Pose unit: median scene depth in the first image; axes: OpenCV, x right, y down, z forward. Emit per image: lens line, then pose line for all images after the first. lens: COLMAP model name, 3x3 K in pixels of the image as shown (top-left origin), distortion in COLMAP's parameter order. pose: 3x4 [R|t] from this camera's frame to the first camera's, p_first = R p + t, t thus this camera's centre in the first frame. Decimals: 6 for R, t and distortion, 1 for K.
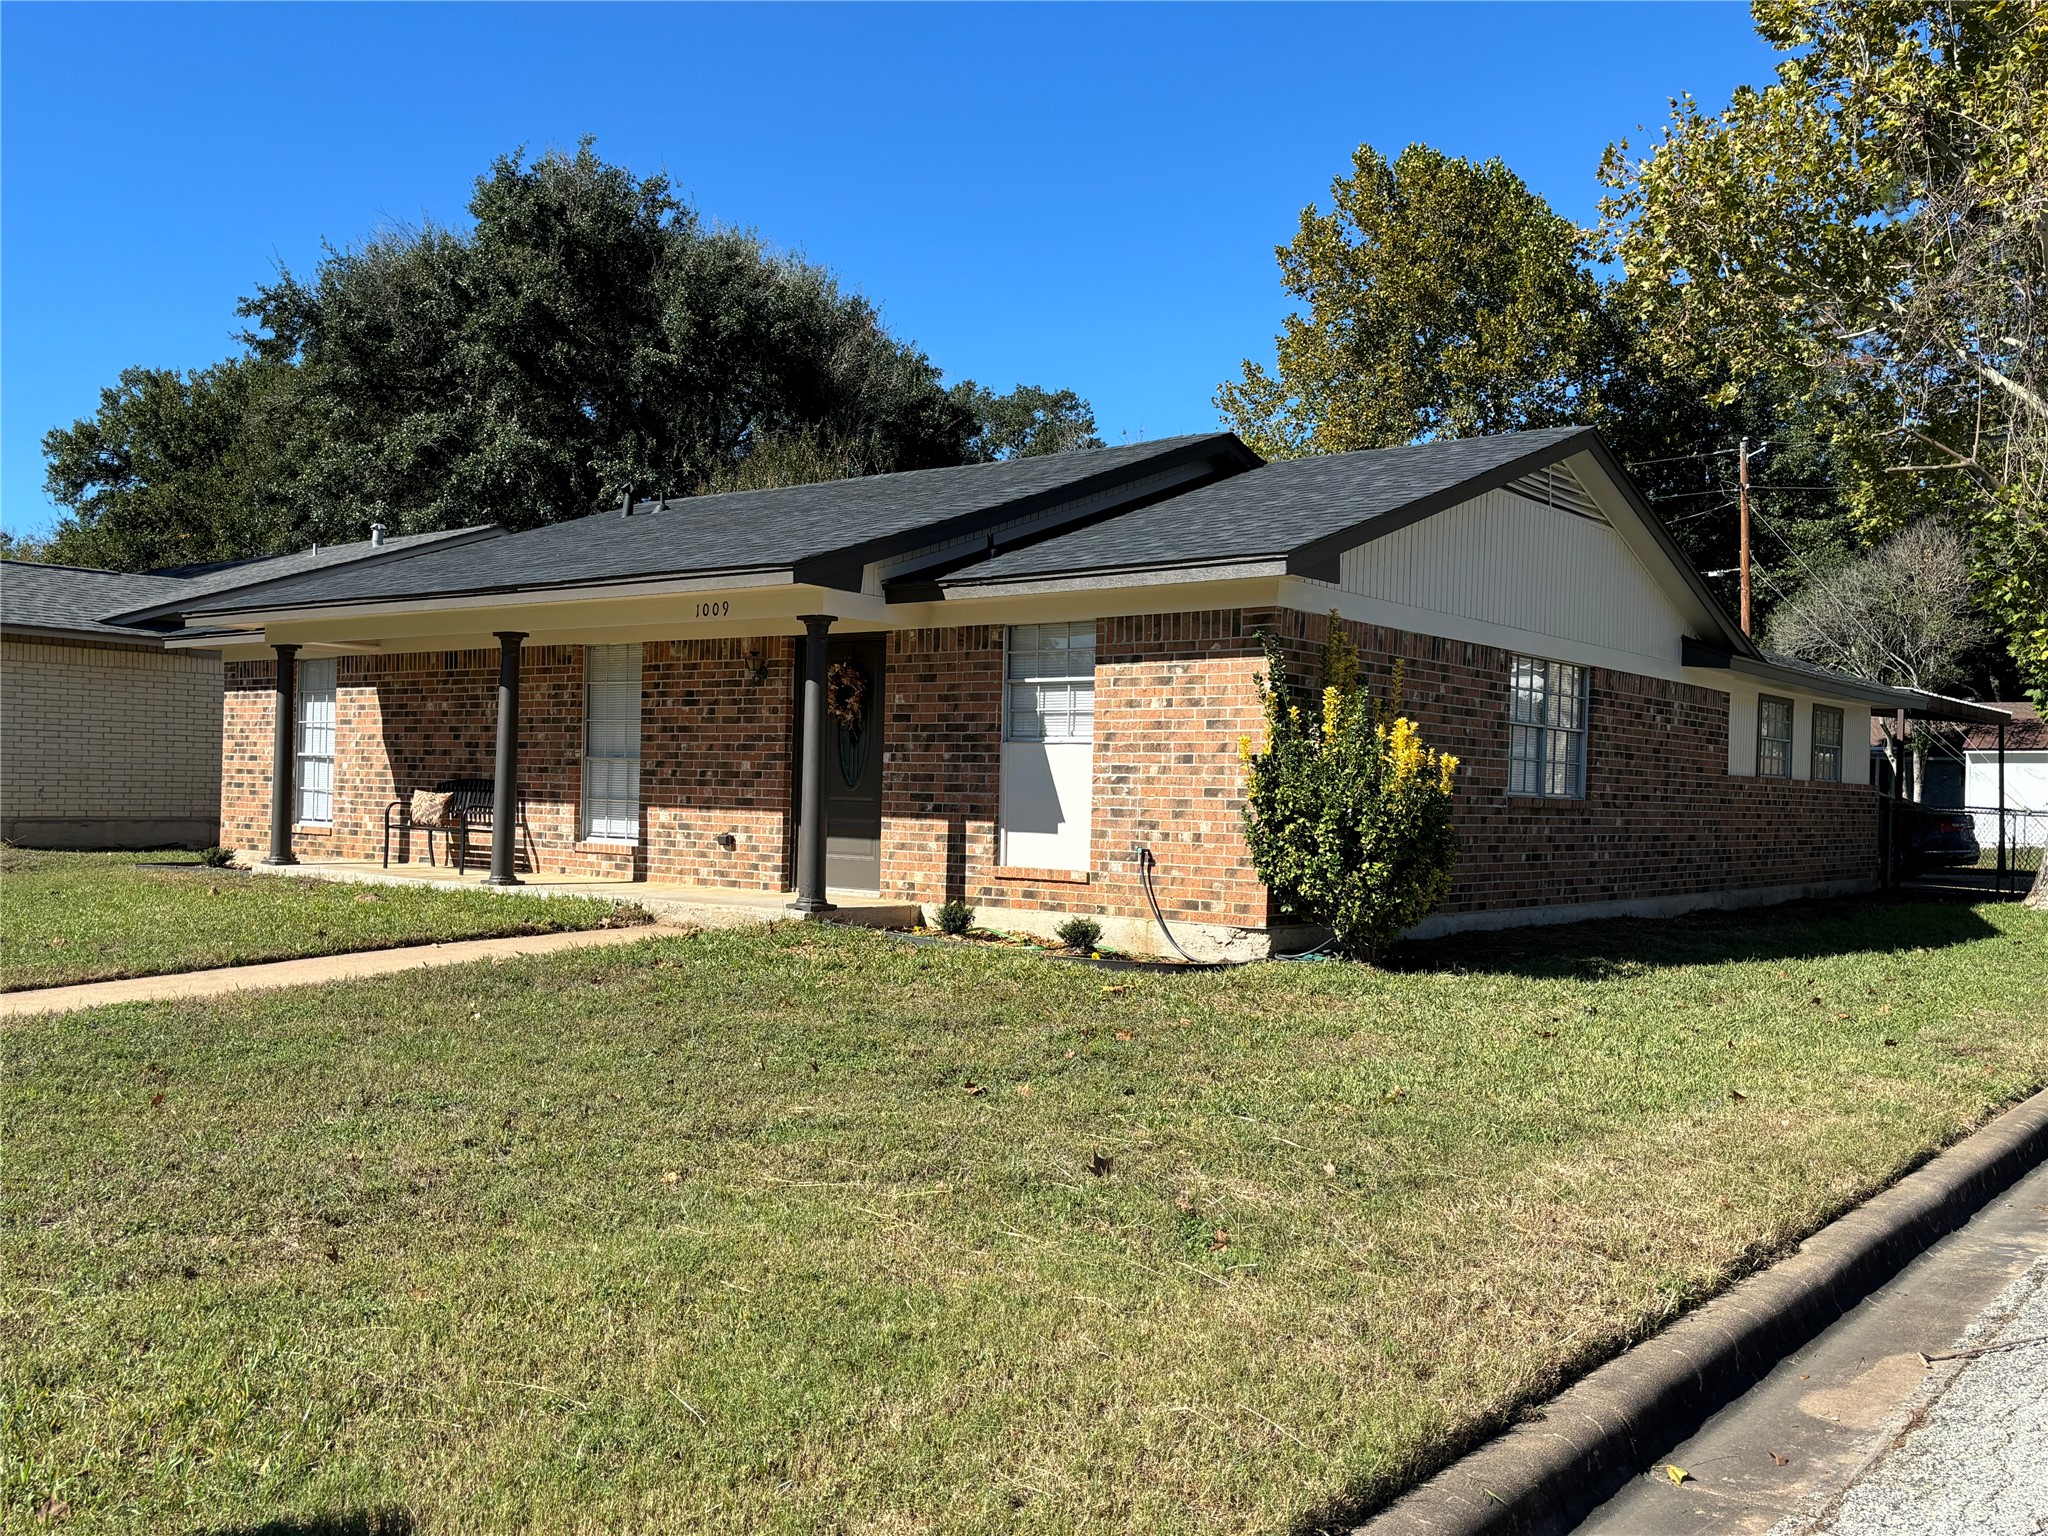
lens RADIAL K [[1775.5, 0, 1025.7], [0, 1775.5, 762.9], [0, 0, 1]] dist [-0.045207, -0.016178]
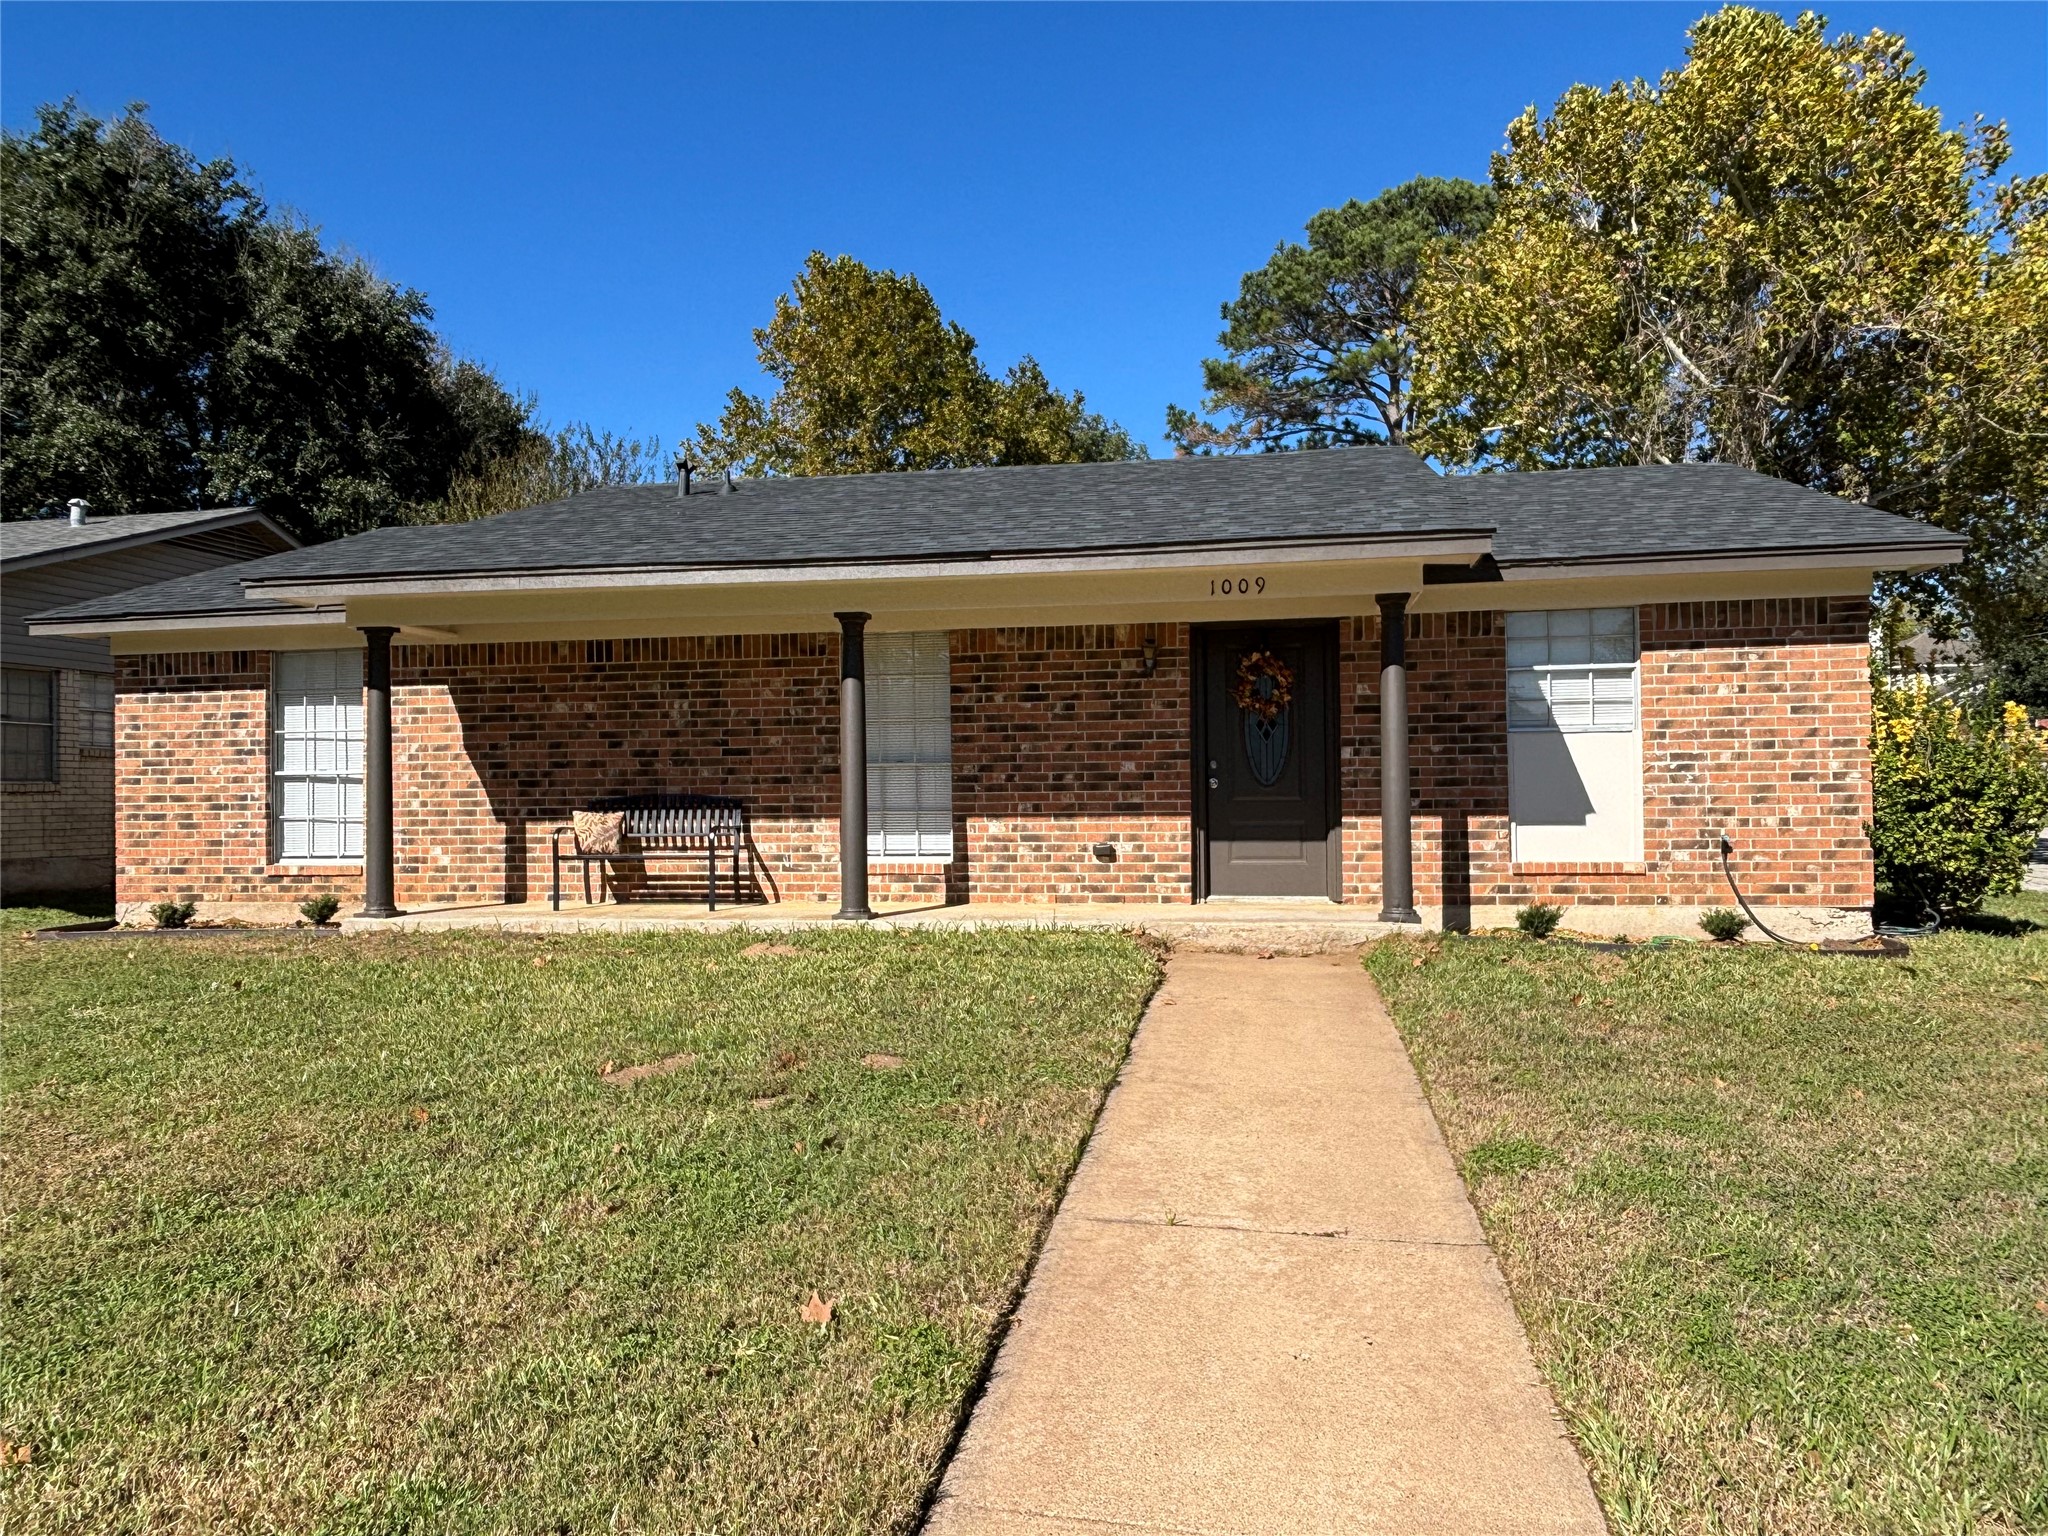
lens RADIAL K [[1396.5, 0, 1022.3], [0, 1396.5, 755.7], [0, 0, 1]] dist [0.011166, -0.008621]
pose [[0.890214, -0.024985, 0.454857, -0.525115], [0.026354, 0.999647, 0.003331, -0.007861], [-0.454780, 0.009022, 0.890558, 0.392085]]
